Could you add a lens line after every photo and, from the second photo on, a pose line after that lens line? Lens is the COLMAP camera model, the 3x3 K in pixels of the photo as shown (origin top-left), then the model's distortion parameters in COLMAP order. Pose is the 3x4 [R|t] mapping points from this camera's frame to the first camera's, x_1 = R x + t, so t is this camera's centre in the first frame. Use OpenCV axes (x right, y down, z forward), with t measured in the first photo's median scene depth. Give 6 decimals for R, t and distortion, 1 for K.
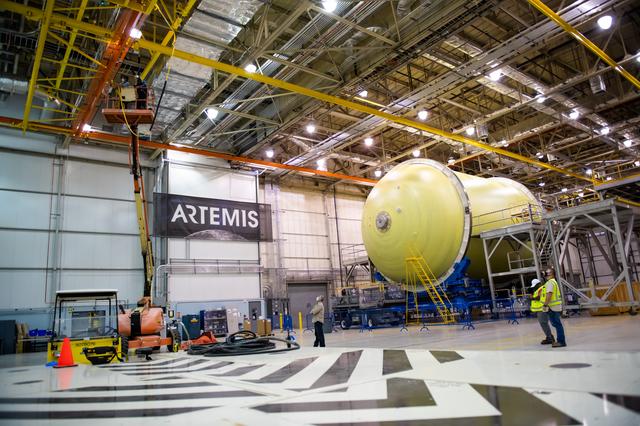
lens RADIAL K [[437.7, 0, 320.0], [0, 437.7, 213.0], [0, 0, 1]] dist [-0.048757, -0.000259]
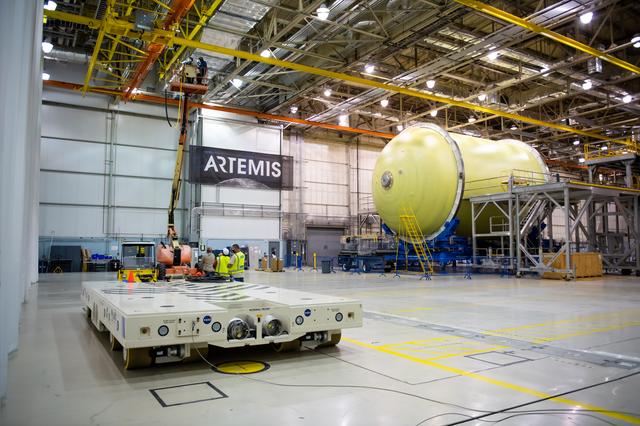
lens RADIAL K [[466.0, 0, 320.0], [0, 466.0, 213.0], [0, 0, 1]] dist [-0.040012, -0.000423]
pose [[0.992296, 0.063381, -0.106448, 0.106507], [-0.046944, 0.987514, 0.150371, -0.069576], [0.114649, -0.144216, 0.982882, -0.206467]]
